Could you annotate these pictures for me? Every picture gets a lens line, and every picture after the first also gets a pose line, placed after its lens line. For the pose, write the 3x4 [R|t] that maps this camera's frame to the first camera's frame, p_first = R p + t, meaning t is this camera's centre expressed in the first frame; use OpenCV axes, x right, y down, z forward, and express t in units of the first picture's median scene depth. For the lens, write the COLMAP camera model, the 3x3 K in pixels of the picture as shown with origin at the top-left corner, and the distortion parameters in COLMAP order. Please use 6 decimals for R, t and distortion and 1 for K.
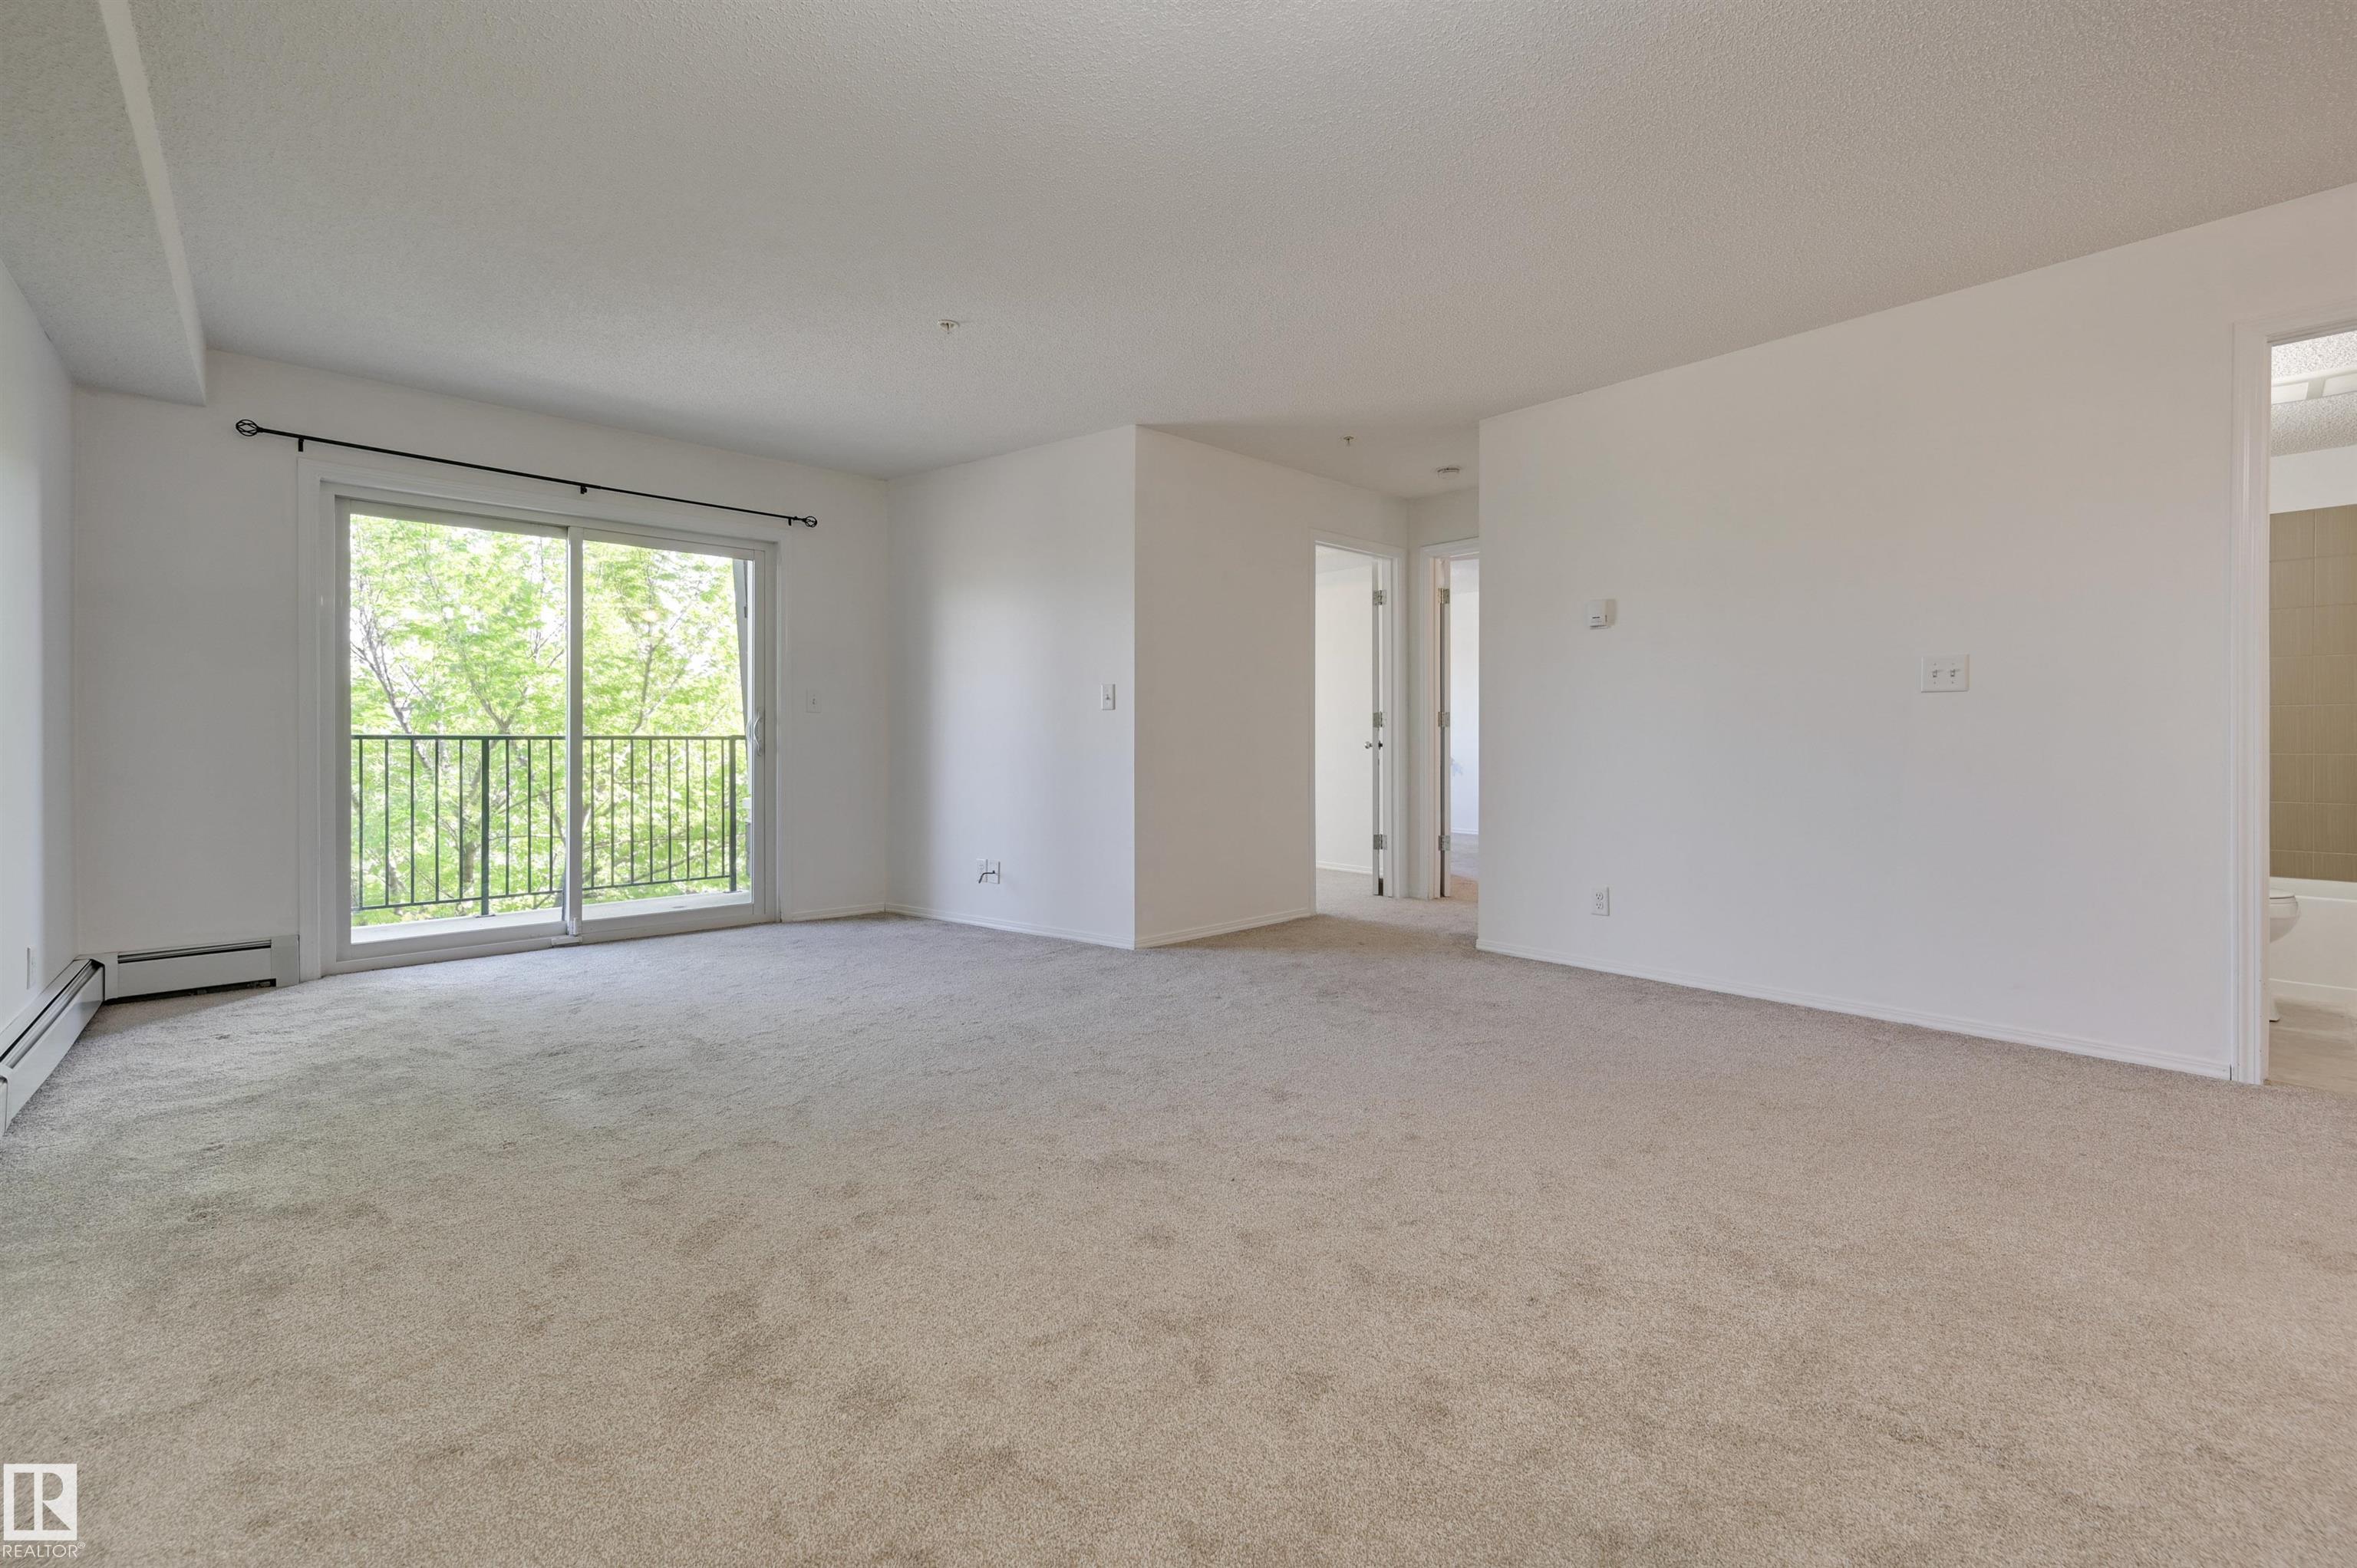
lens RADIAL K [[1000.2, 0, 1211.3], [0, 1000.2, 743.1], [0, 0, 1]] dist [-0.006560, 0.003458]
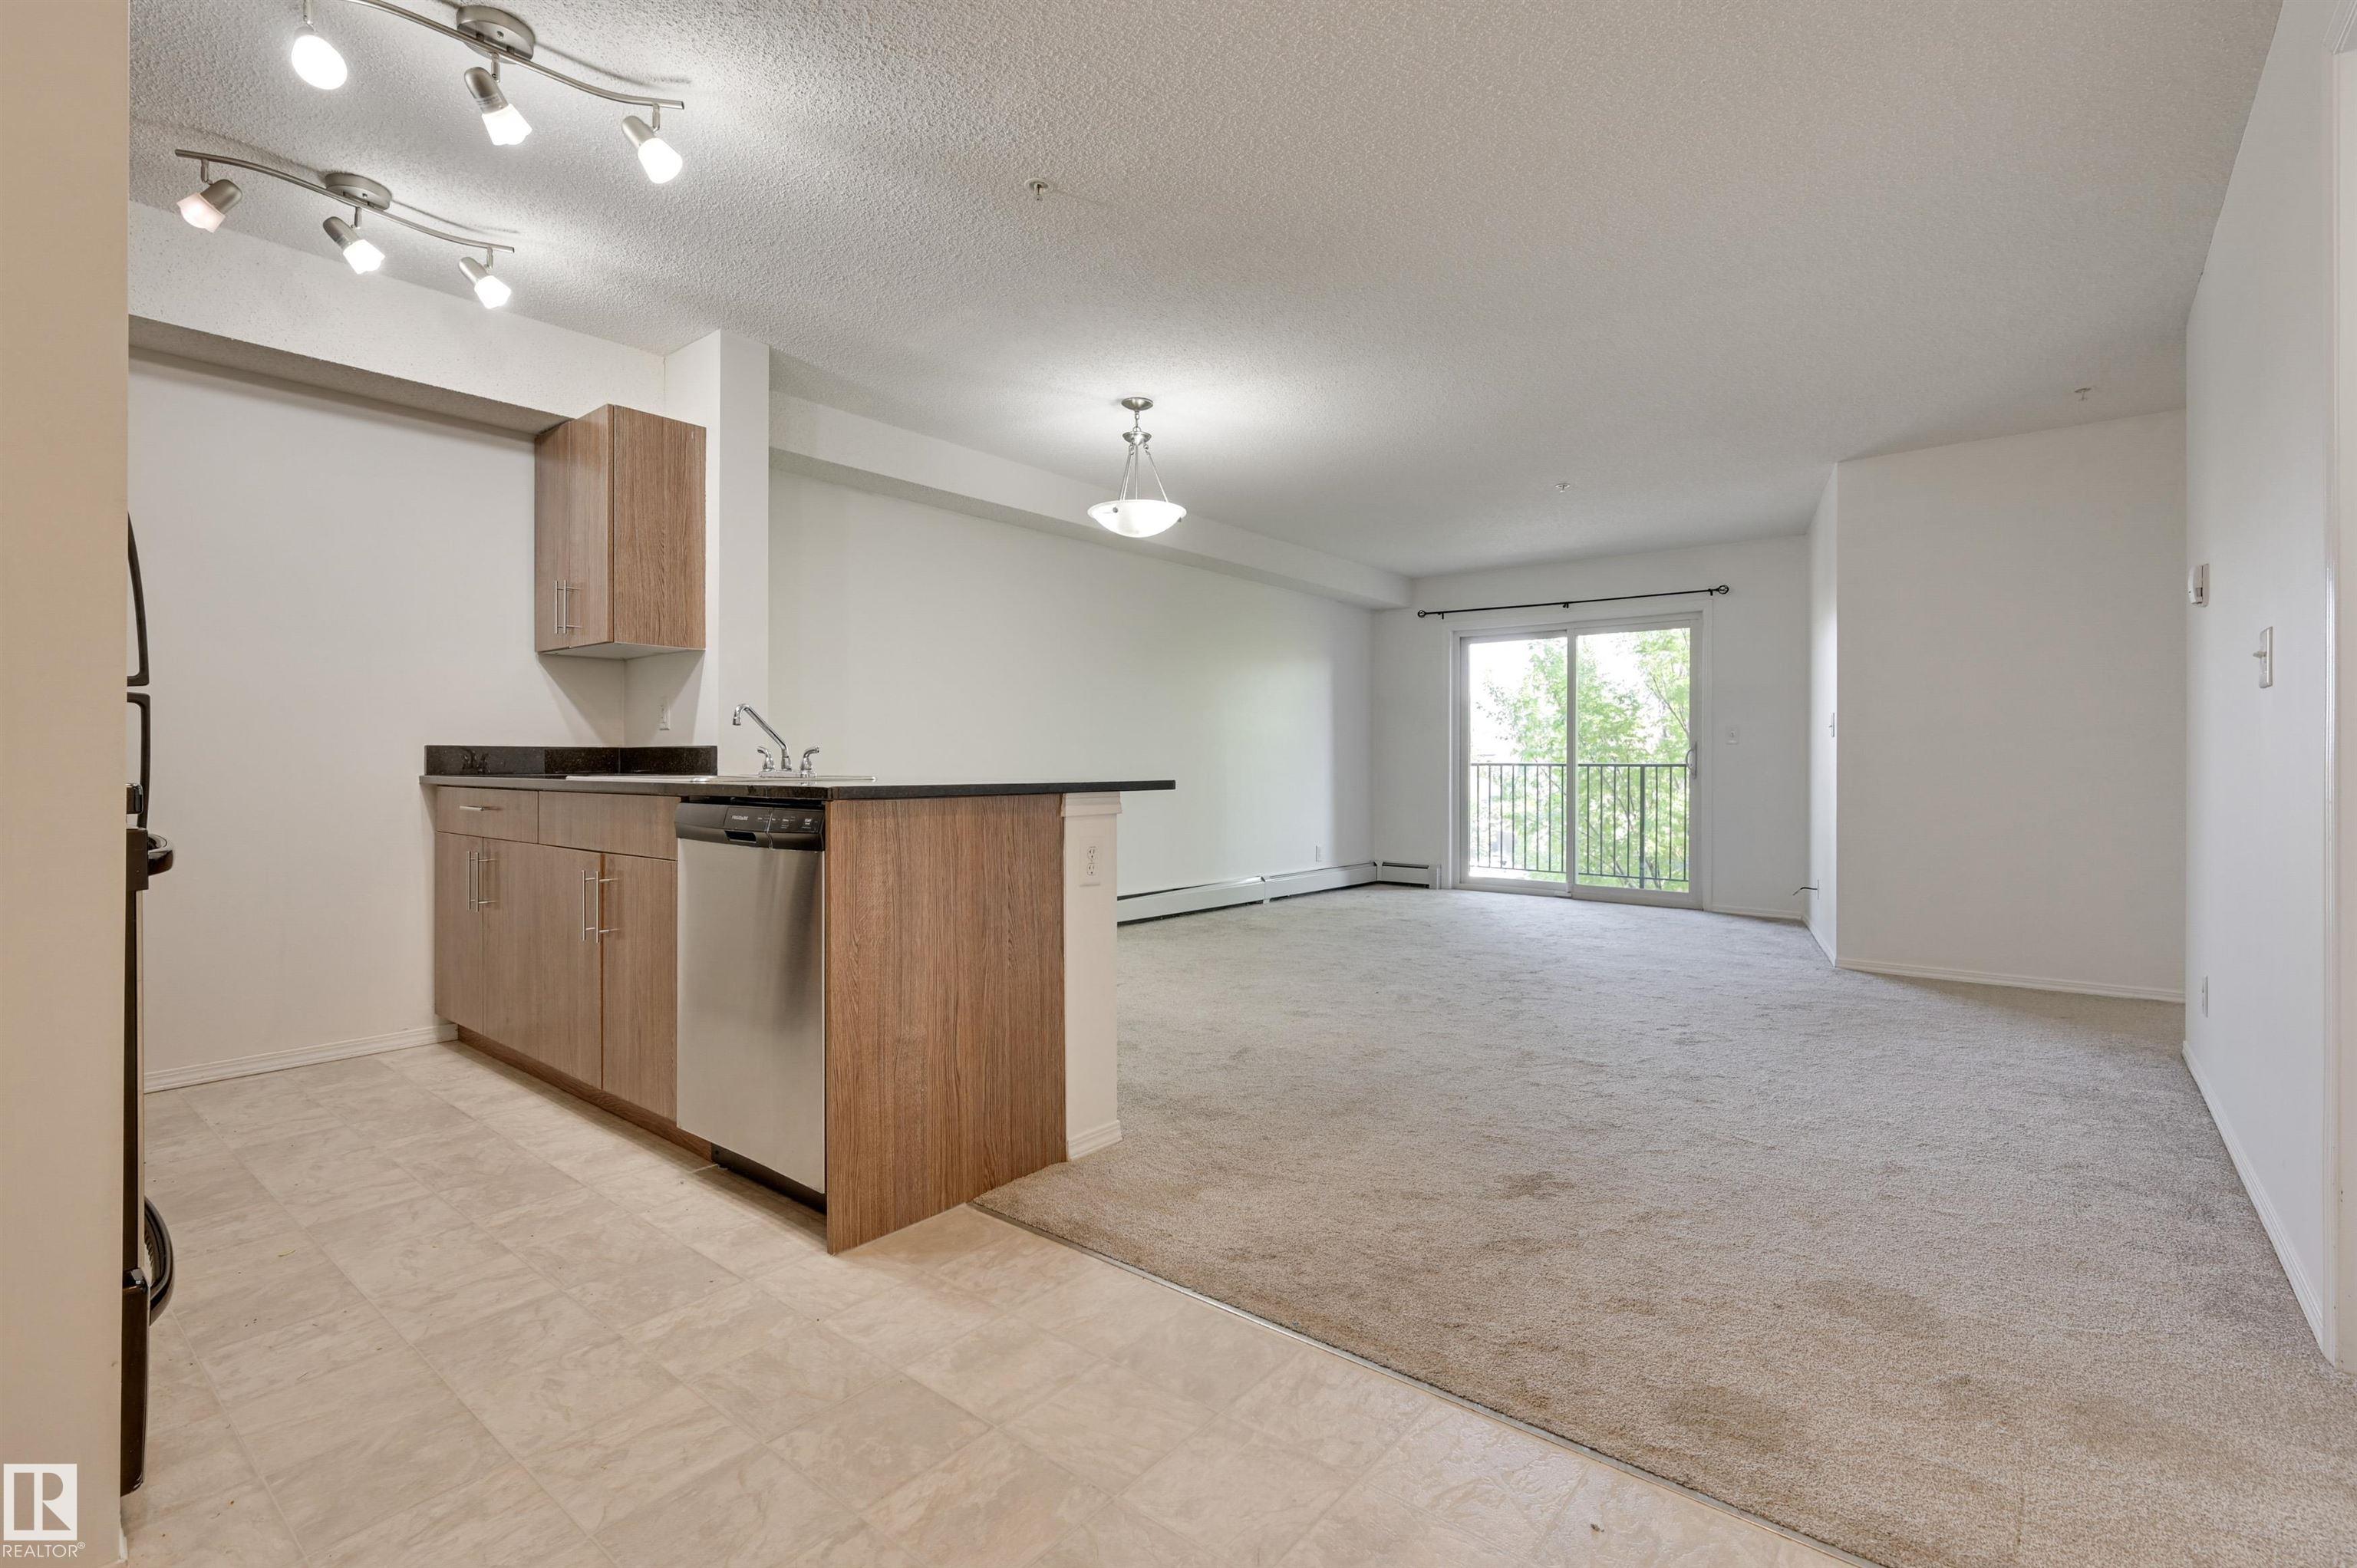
lens RADIAL K [[1065.9, 0, 1176.4], [0, 1065.9, 765.4], [0, 0, 1]] dist [-0.000377, 0.001318]
pose [[0.135608, -0.001091, -0.990762, 0.938382], [-0.007500, 0.999970, -0.002128, 0.003840], [0.990734, 0.007719, 0.135596, 0.168612]]
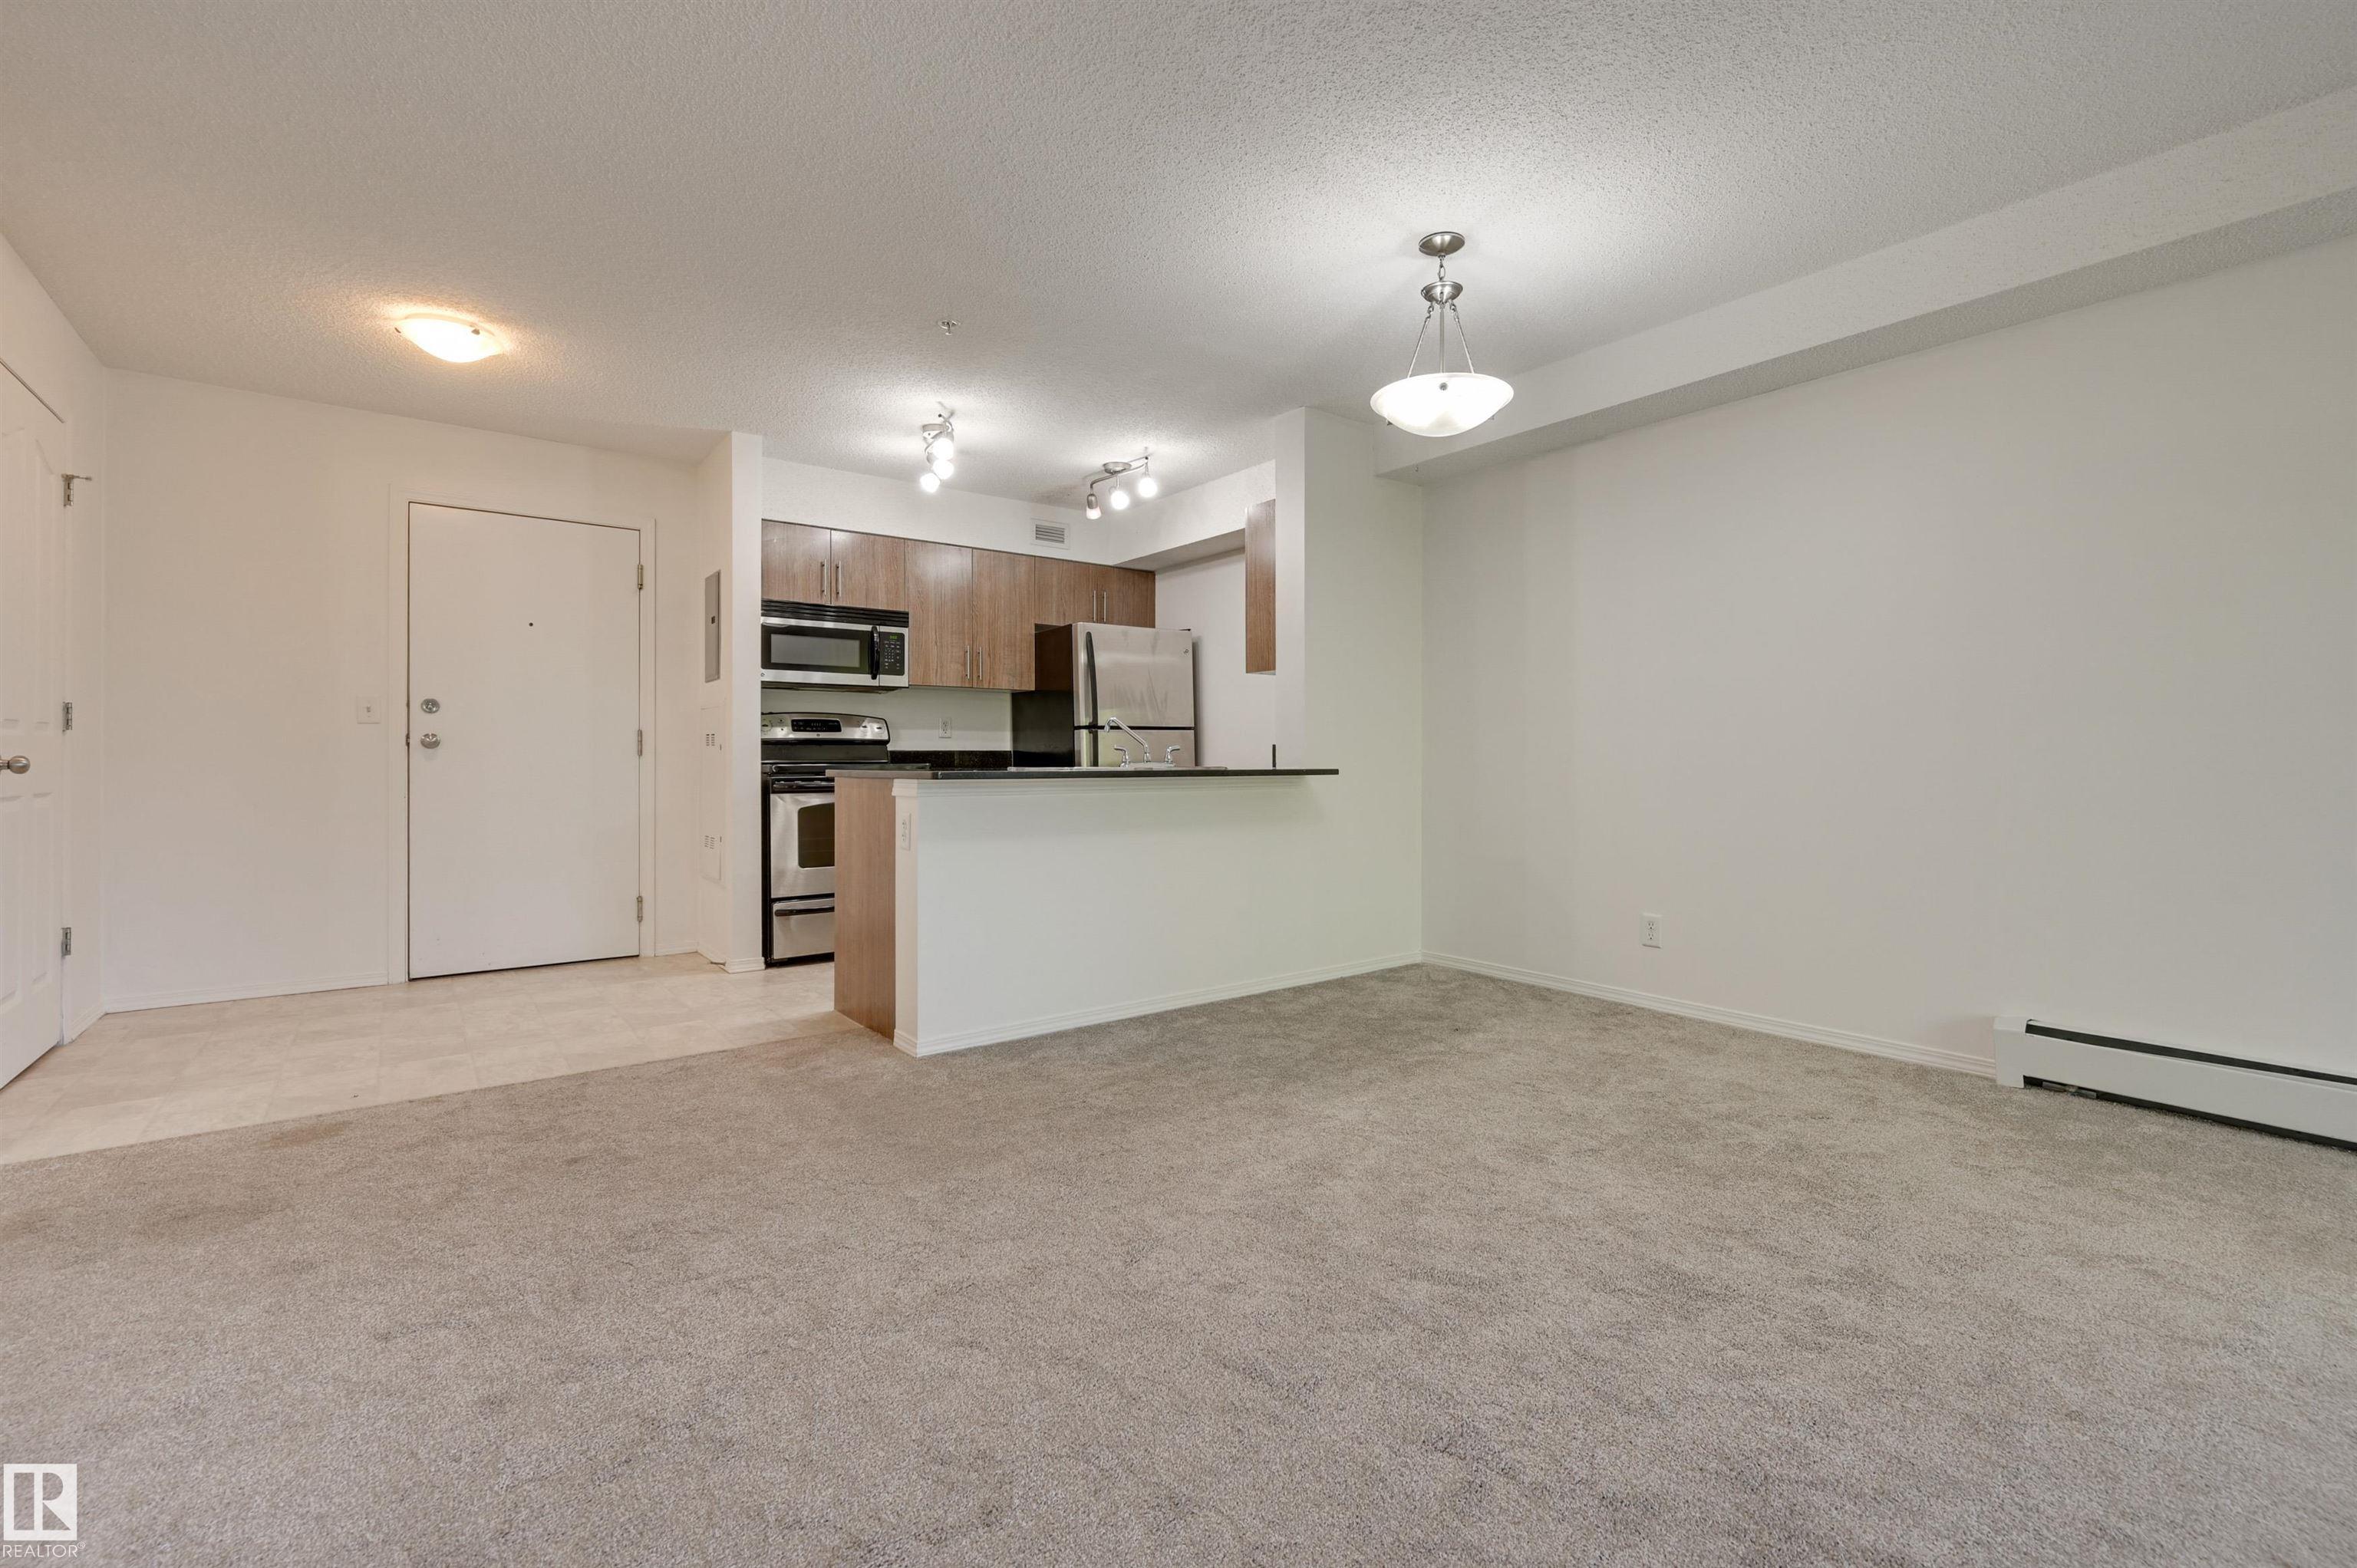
lens RADIAL K [[1025.2, 0, 1221.8], [0, 1025.2, 760.2], [0, 0, 1]] dist [-0.003402, 0.000351]
pose [[-0.997086, -0.001962, 0.076264, 0.084133], [-0.001602, 0.999987, 0.004782, 0.000404], [-0.076273, 0.004646, -0.997076, 0.910087]]
